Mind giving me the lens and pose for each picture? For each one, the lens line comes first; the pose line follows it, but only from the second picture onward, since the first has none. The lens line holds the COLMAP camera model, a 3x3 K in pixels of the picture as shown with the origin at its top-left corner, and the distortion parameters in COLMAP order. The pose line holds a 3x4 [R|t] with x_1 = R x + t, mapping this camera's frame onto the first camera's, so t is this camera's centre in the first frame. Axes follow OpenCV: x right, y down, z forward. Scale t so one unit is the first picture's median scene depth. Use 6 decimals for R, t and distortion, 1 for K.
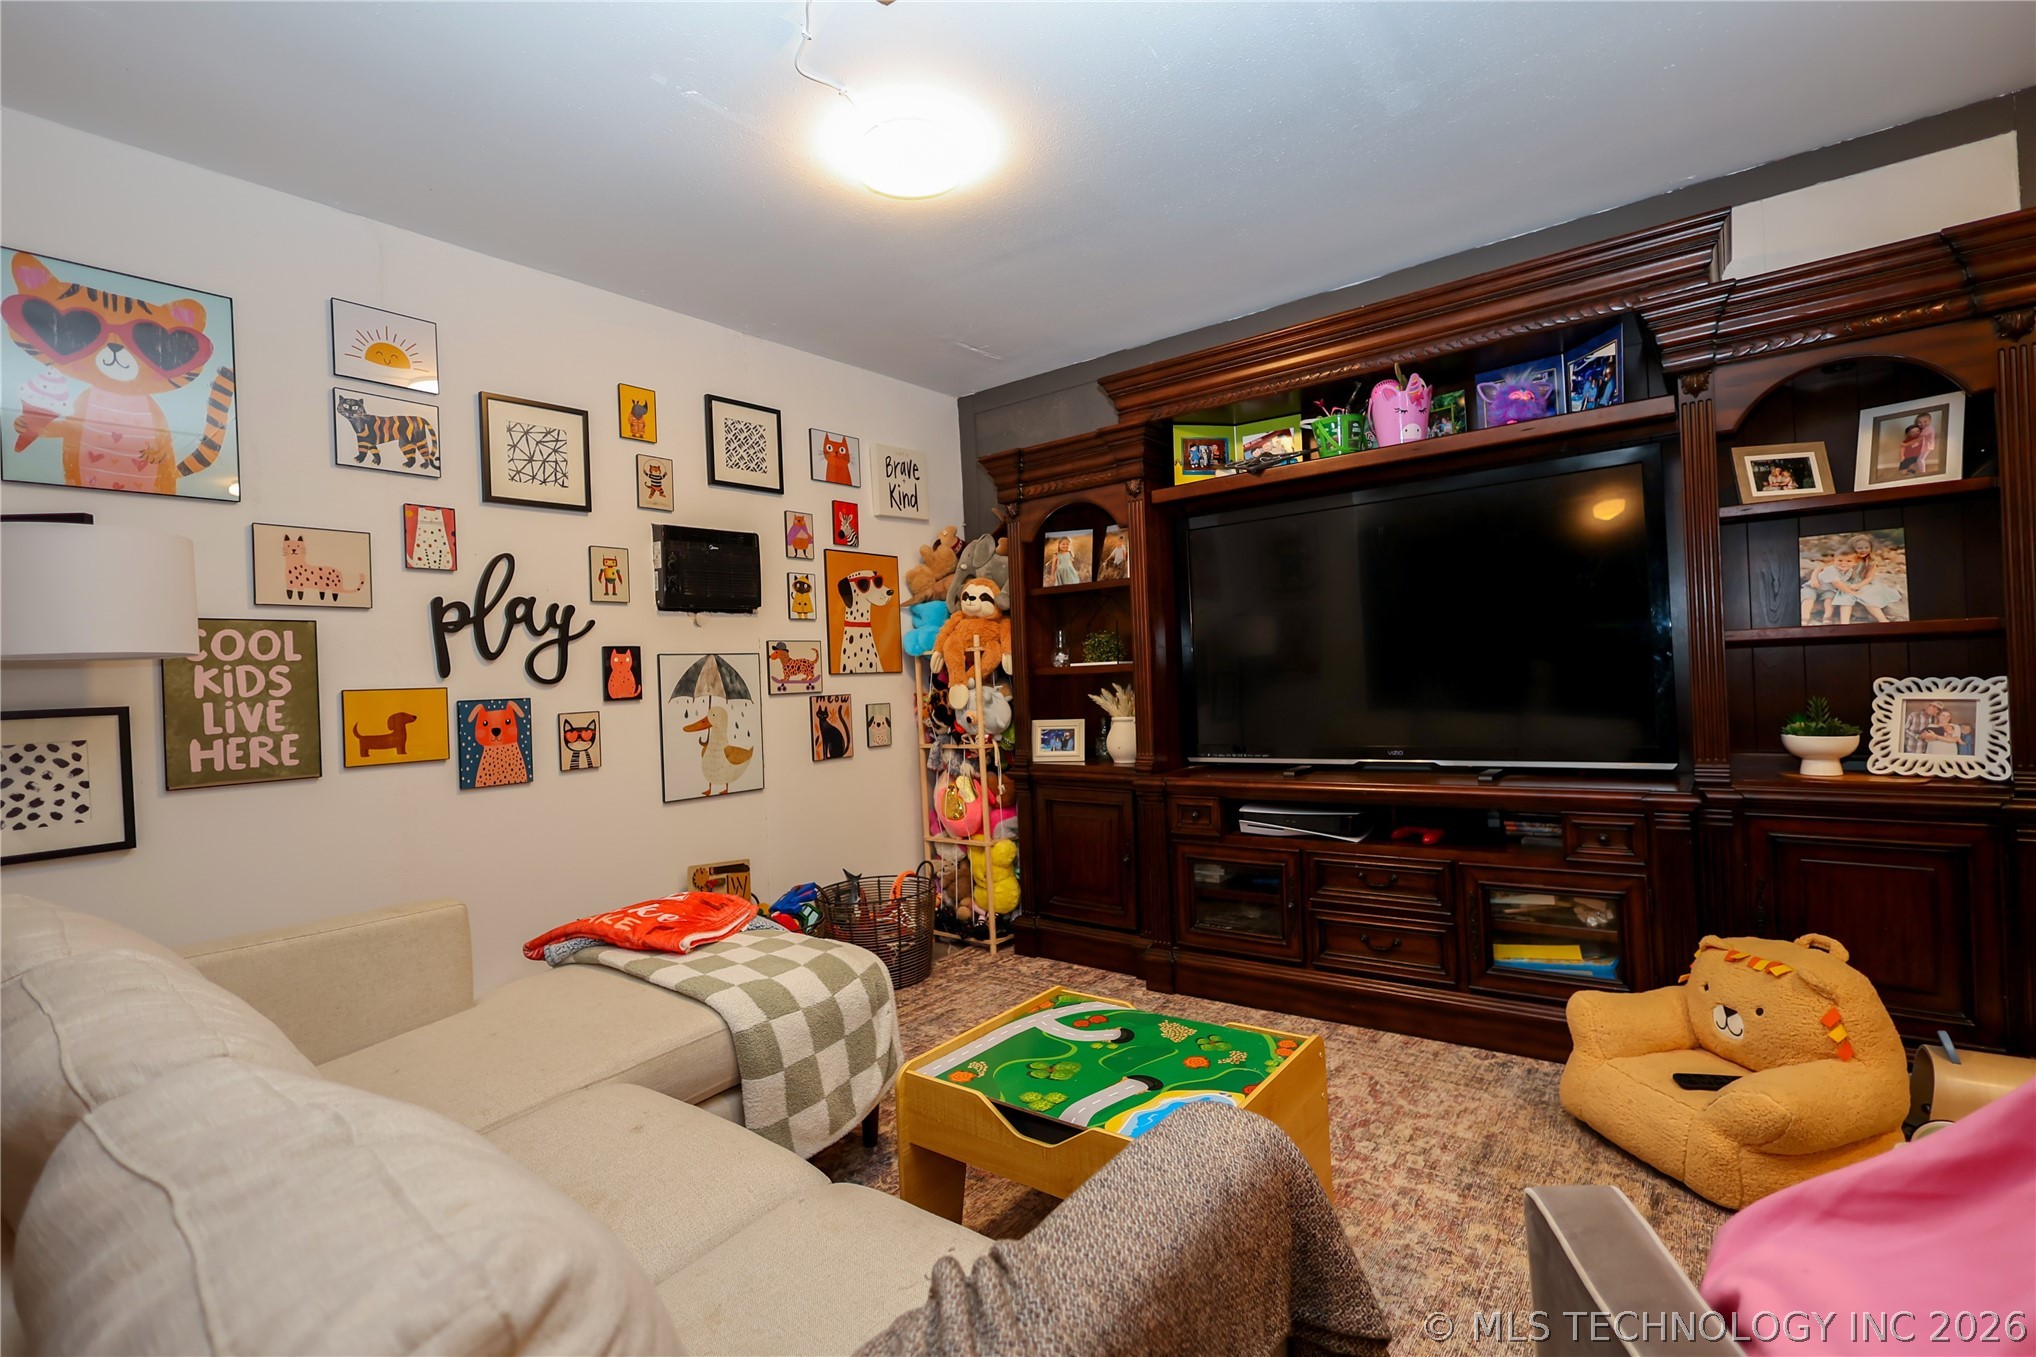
lens RADIAL K [[947.4, 0, 1021.1], [0, 947.4, 673.0], [0, 0, 1]] dist [-0.001720, 0.000151]
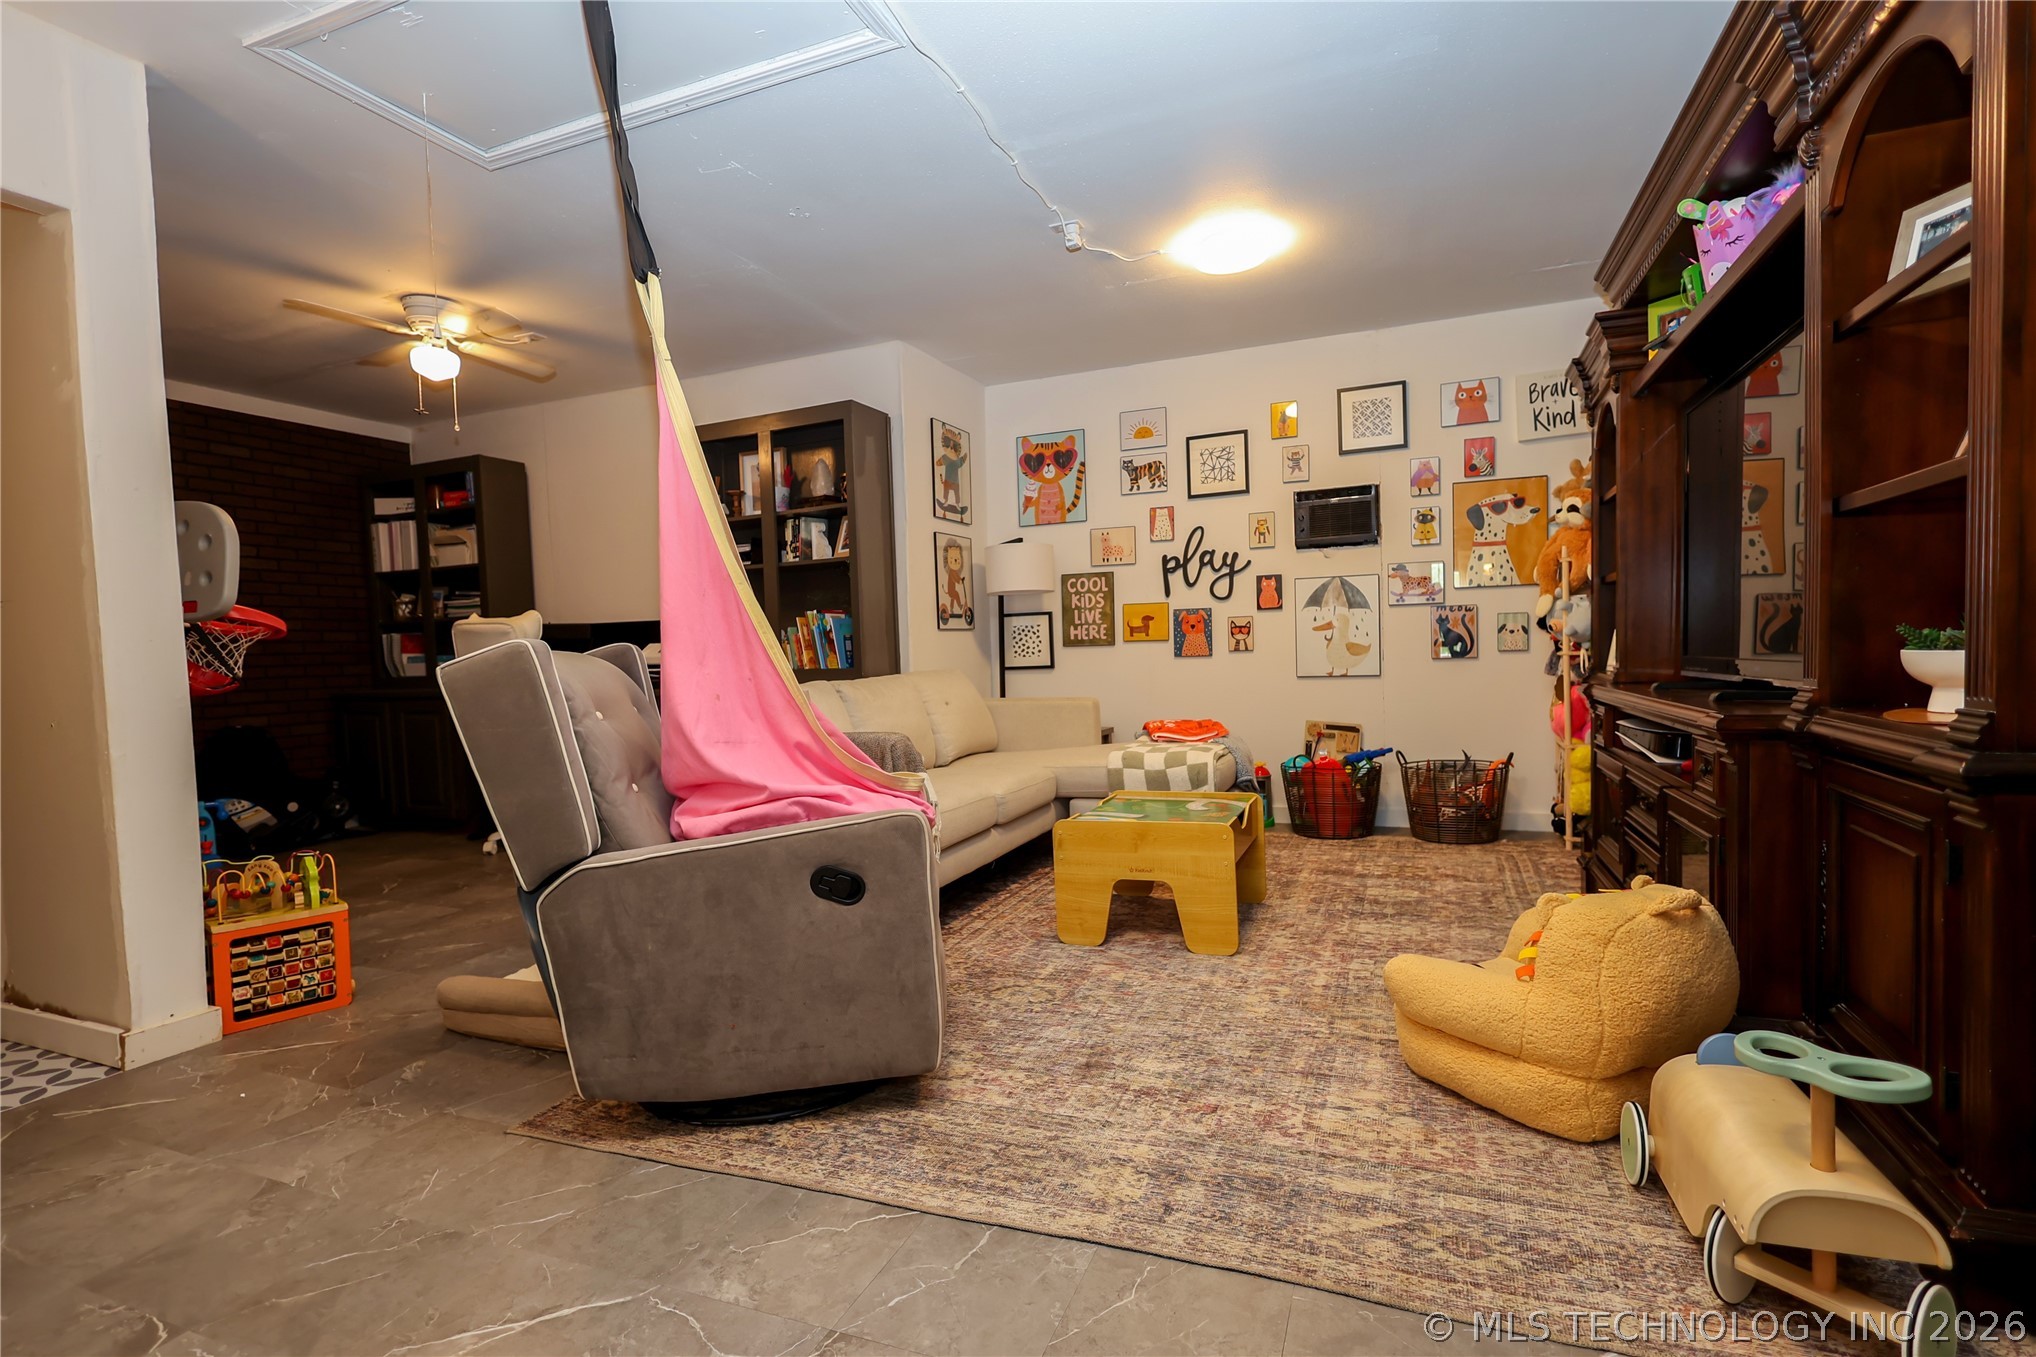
lens RADIAL K [[940.6, 0, 1034.8], [0, 940.6, 693.5], [0, 0, 1]] dist [-0.000109, 0.000199]
pose [[0.283274, 0.079438, -0.955743, 1.027878], [0.022612, 0.995733, 0.089464, 0.020218], [0.958772, -0.046954, 0.280269, 0.184788]]
